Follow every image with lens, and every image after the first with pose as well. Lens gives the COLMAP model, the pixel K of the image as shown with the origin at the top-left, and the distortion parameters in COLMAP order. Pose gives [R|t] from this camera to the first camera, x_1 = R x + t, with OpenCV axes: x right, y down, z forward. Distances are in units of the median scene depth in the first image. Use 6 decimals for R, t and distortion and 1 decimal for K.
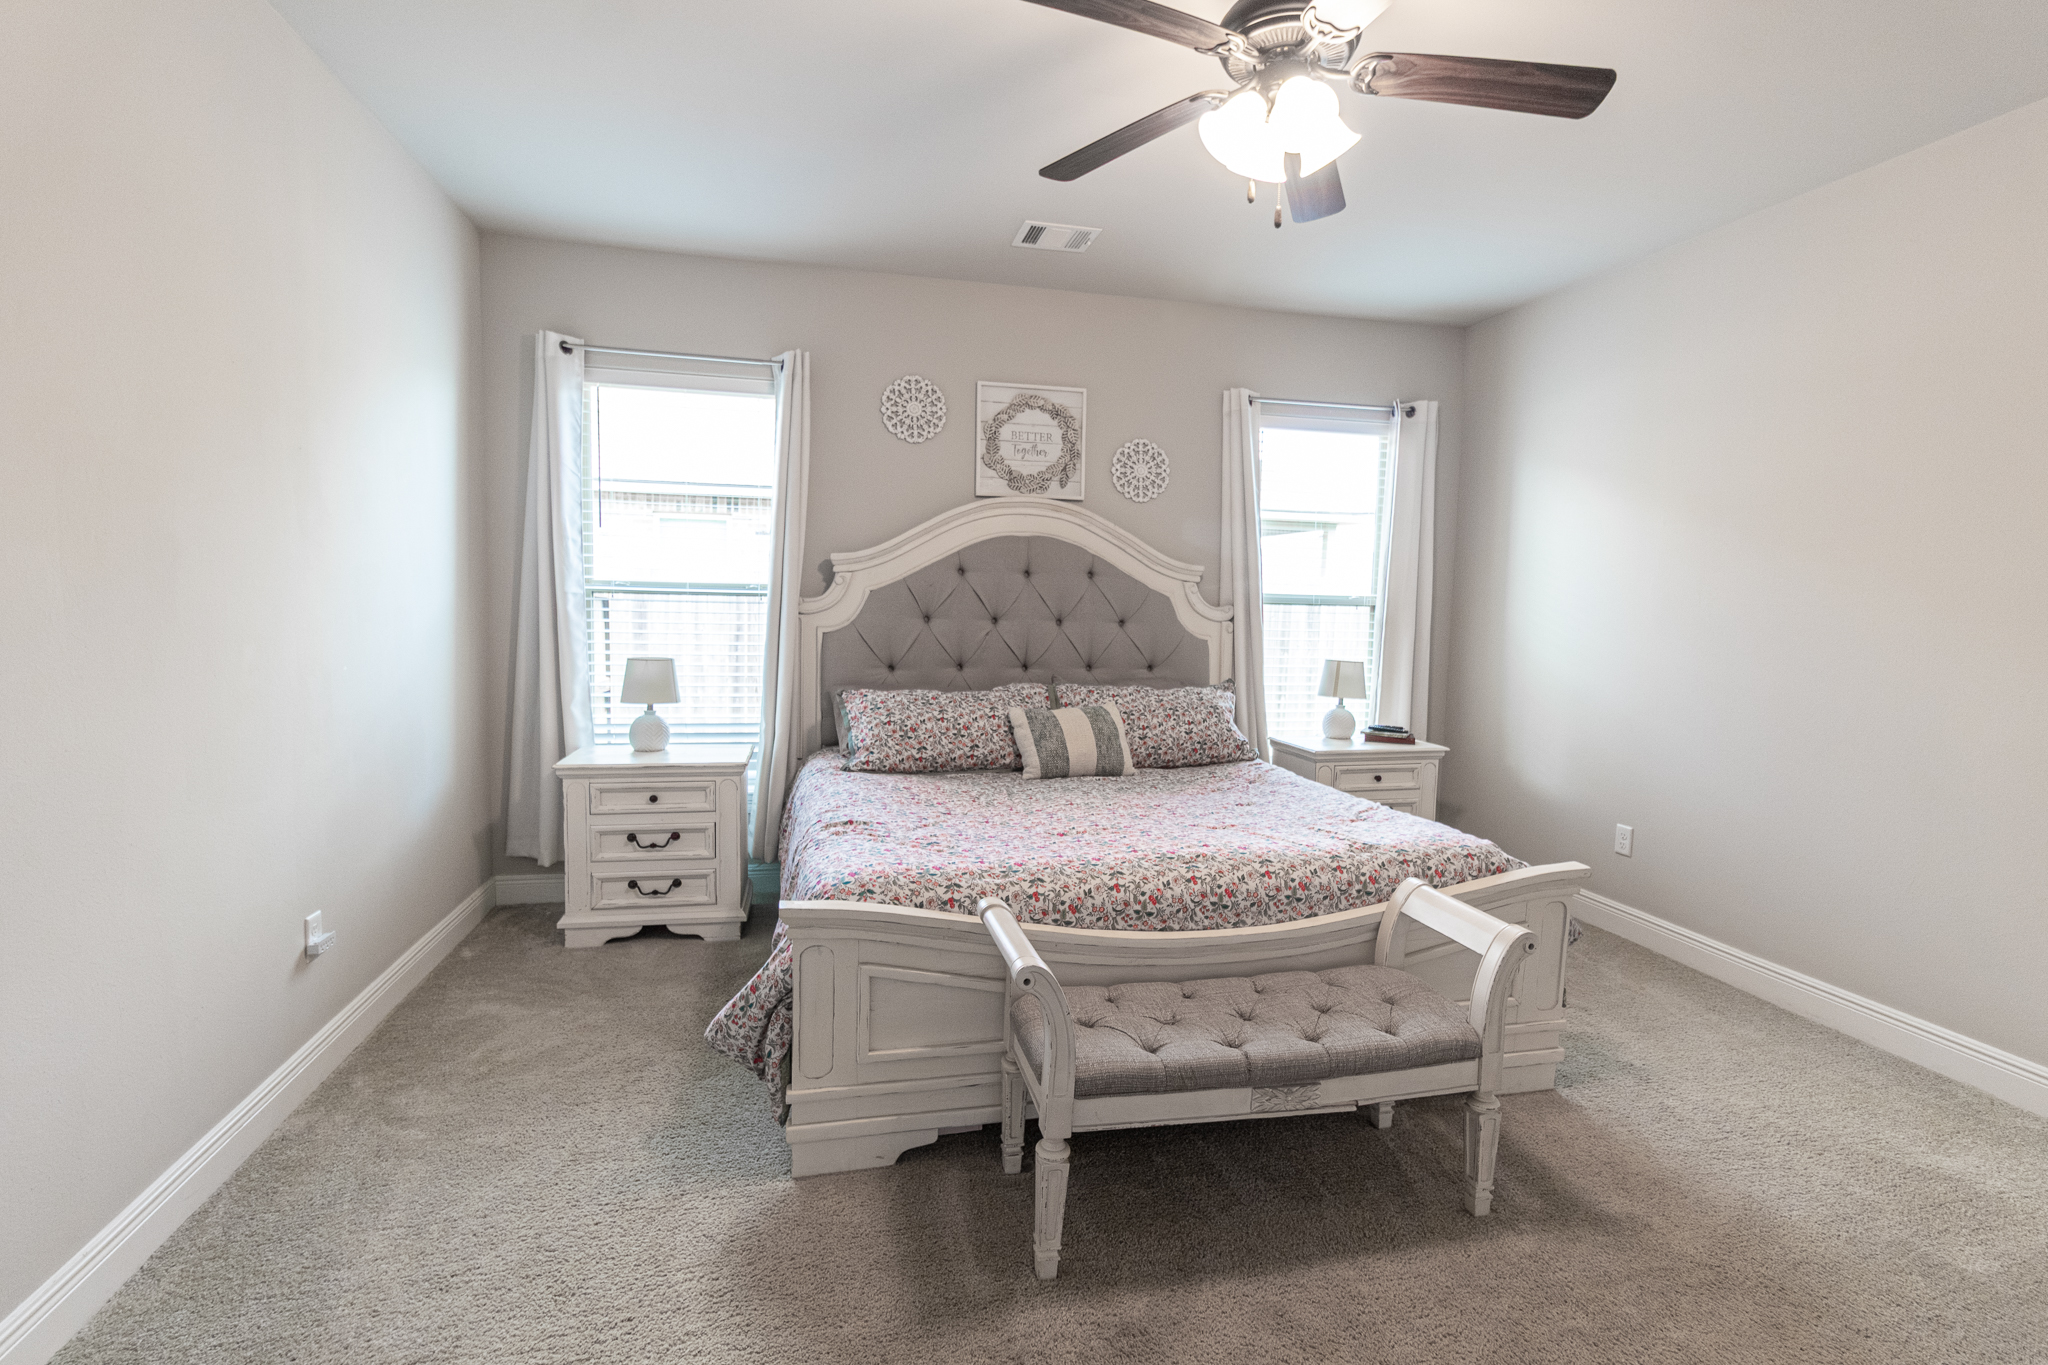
lens RADIAL K [[948.4, 0, 1029.7], [0, 948.4, 673.0], [0, 0, 1]] dist [-0.000849, 0.001280]
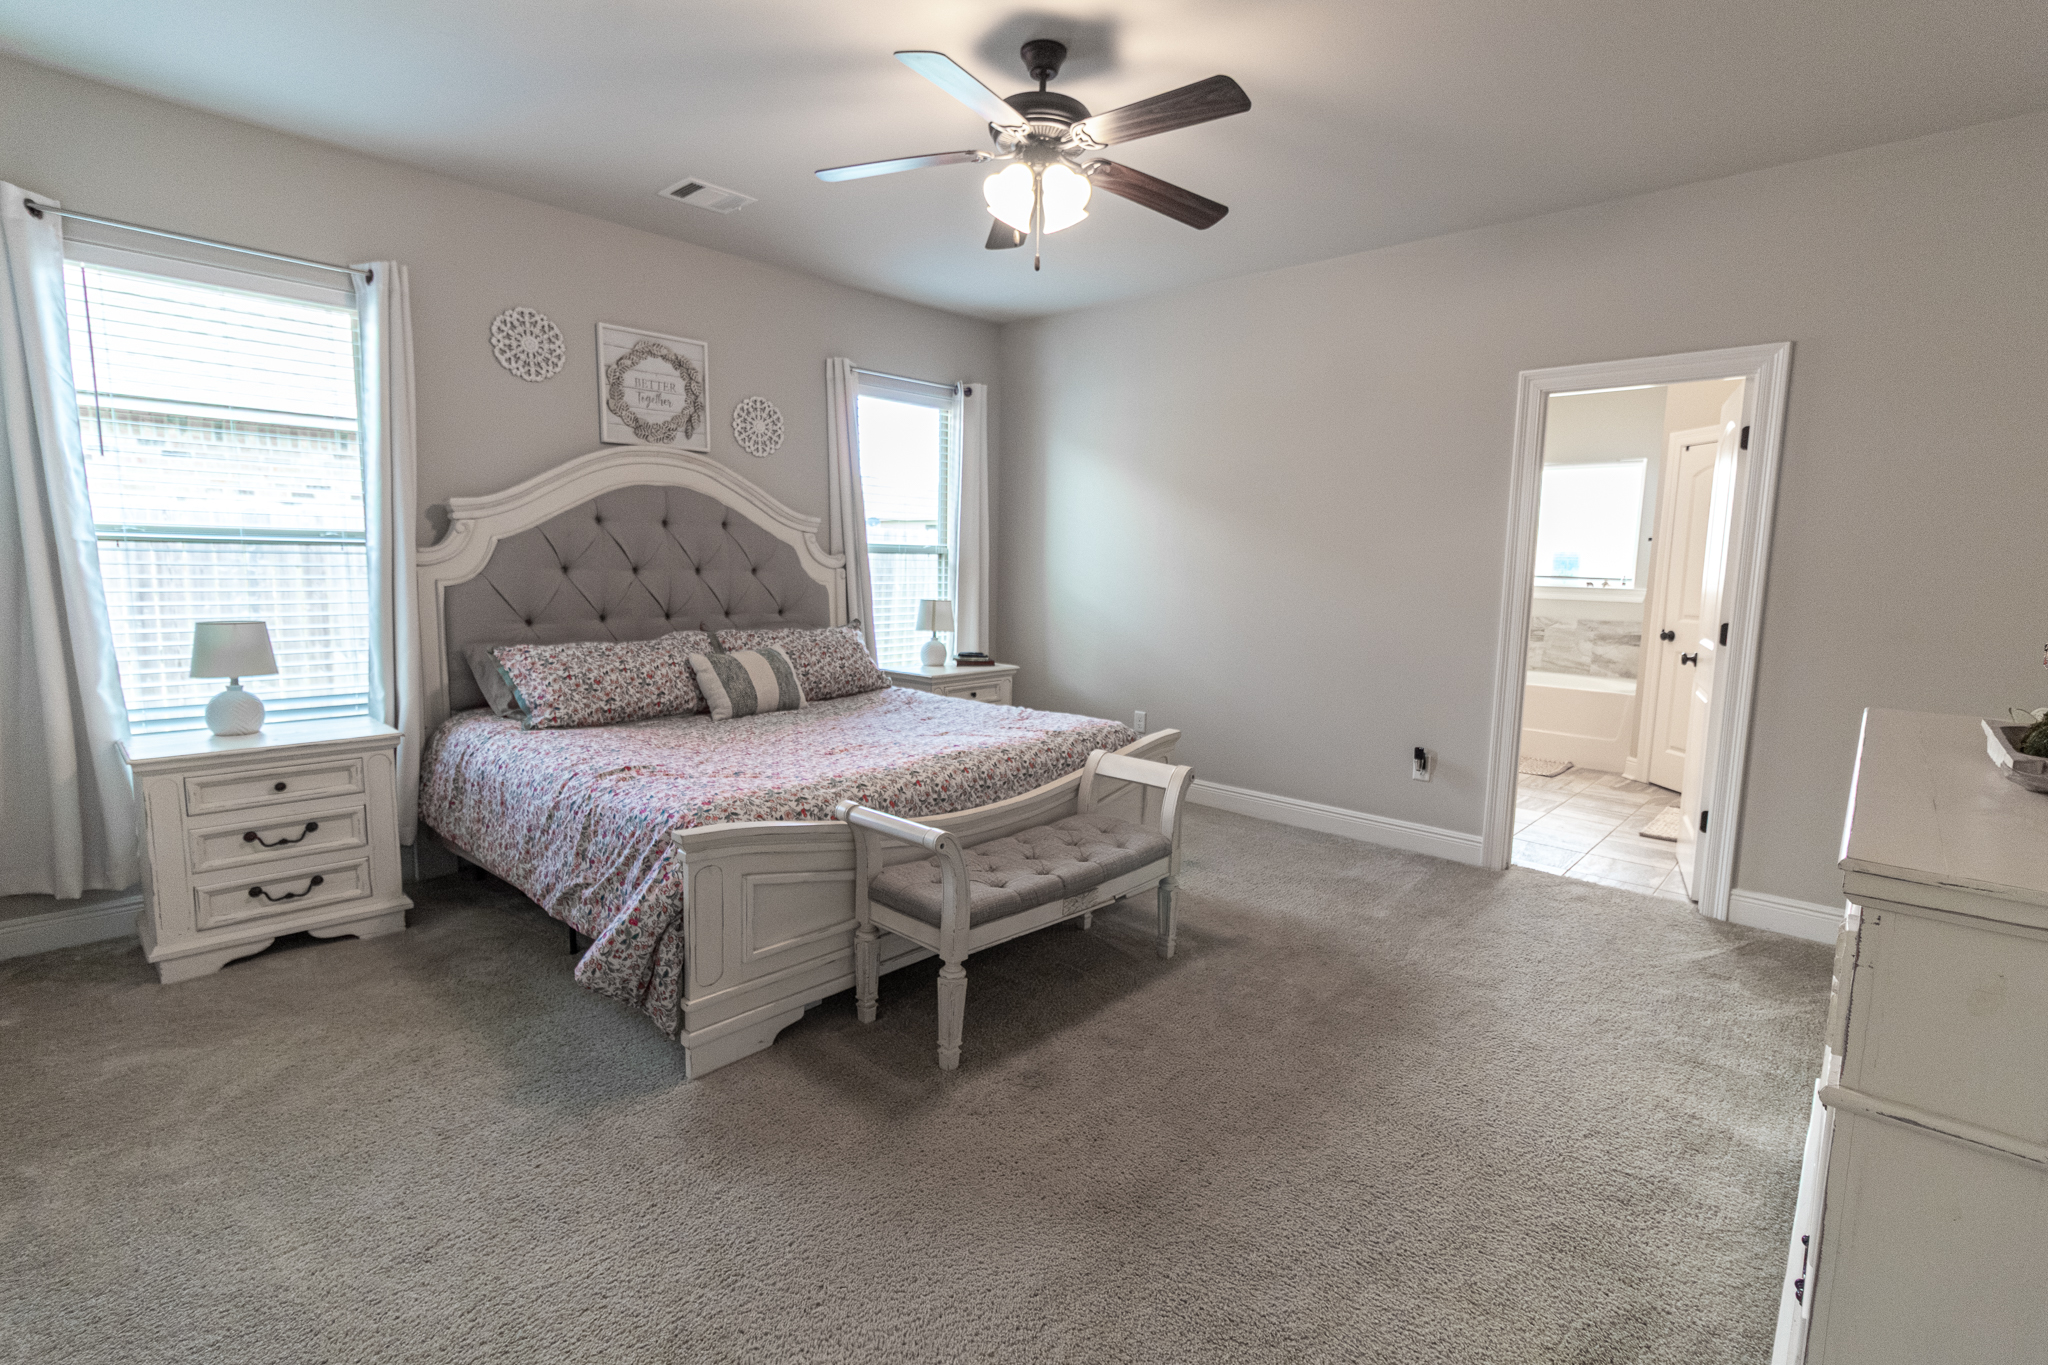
lens RADIAL K [[948.5, 0, 1021.8], [0, 948.5, 671.4], [0, 0, 1]] dist [0.003781, 0.001295]
pose [[0.831007, -0.072772, 0.551481, -0.270791], [0.043242, 0.996857, 0.066382, 0.002013], [-0.554578, -0.031317, 0.831542, -0.060840]]
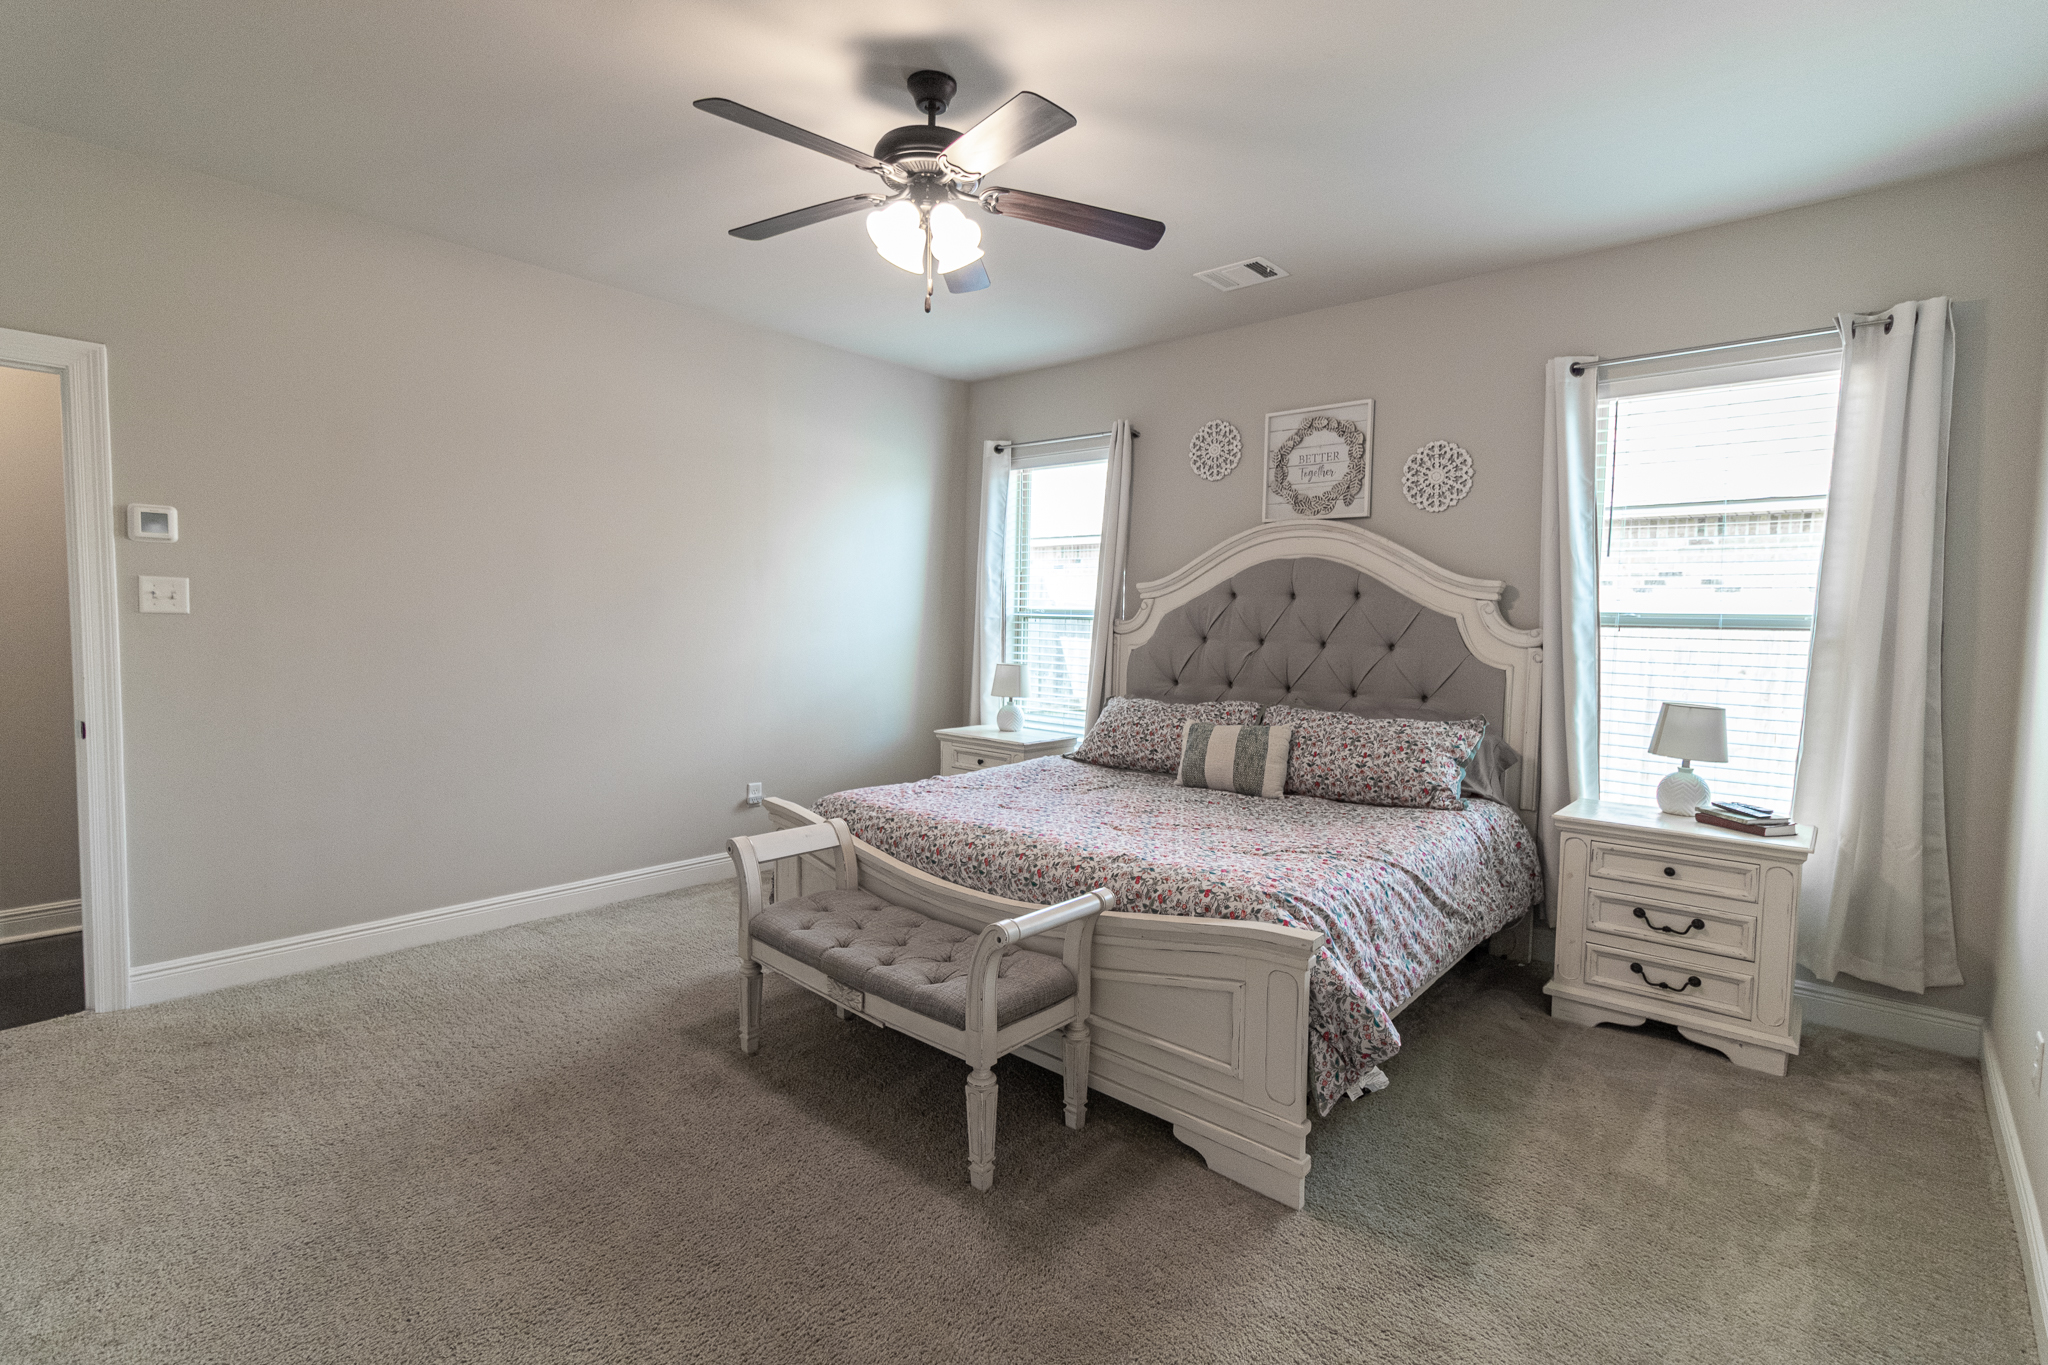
lens RADIAL K [[944.3, 0, 1025.9], [0, 944.3, 673.3], [0, 0, 1]] dist [0.002706, 0.001267]
pose [[0.577931, 0.038578, -0.815173, 0.690652], [-0.070808, 0.997485, -0.002995, 0.000191], [0.813008, 0.059451, 0.579210, 0.206751]]
